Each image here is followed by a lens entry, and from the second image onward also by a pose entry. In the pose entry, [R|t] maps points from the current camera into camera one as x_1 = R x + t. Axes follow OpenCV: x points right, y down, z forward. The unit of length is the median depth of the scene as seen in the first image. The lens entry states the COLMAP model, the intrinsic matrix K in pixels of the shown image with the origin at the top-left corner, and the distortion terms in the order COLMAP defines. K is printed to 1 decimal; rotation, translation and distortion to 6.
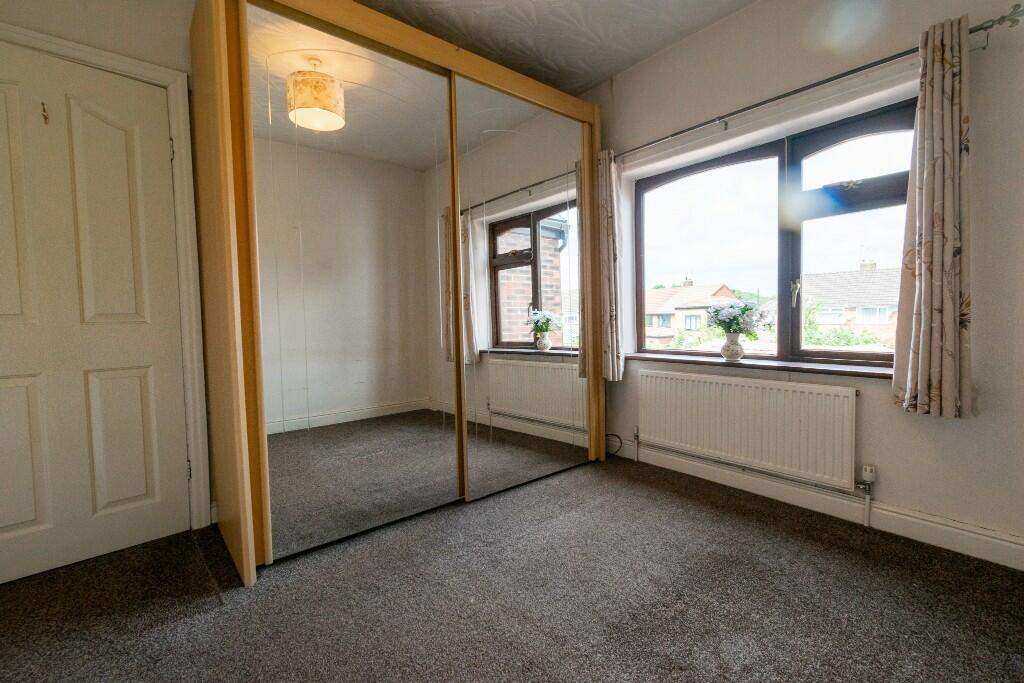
lens RADIAL K [[453.1, 0, 513.2], [0, 453.1, 334.9], [0, 0, 1]] dist [0.004831, -0.000670]
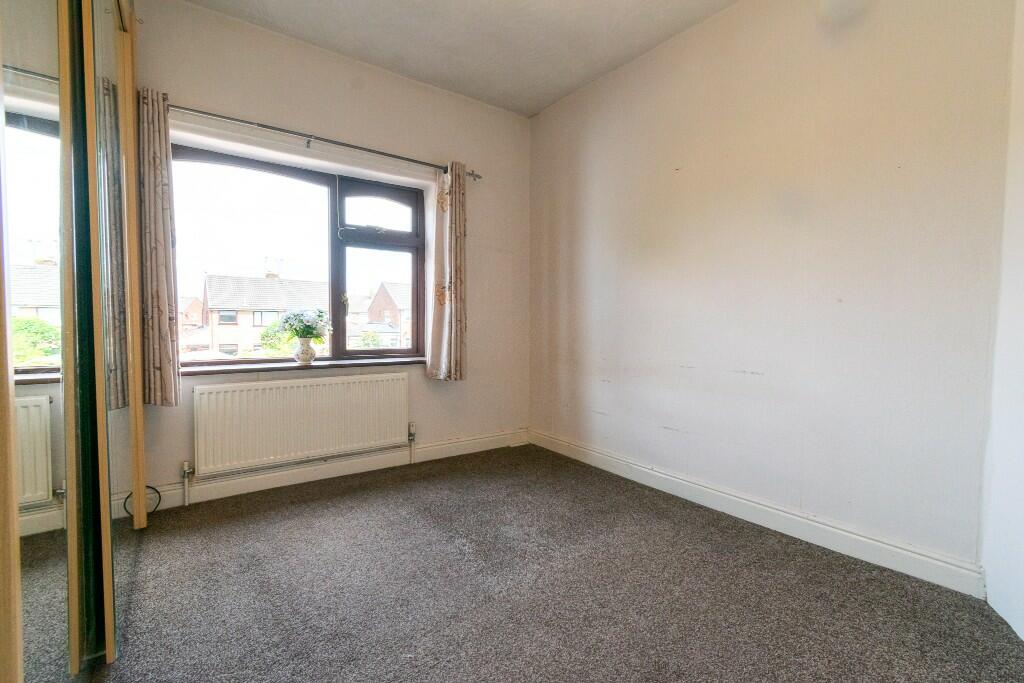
lens RADIAL K [[453.1, 0, 513.2], [0, 453.1, 334.9], [0, 0, 1]] dist [0.004831, -0.000670]
pose [[0.055187, -0.006805, 0.998453, -0.576083], [0.028997, 0.999566, 0.005209, -0.001905], [-0.998055, 0.028664, 0.055360, 0.473537]]
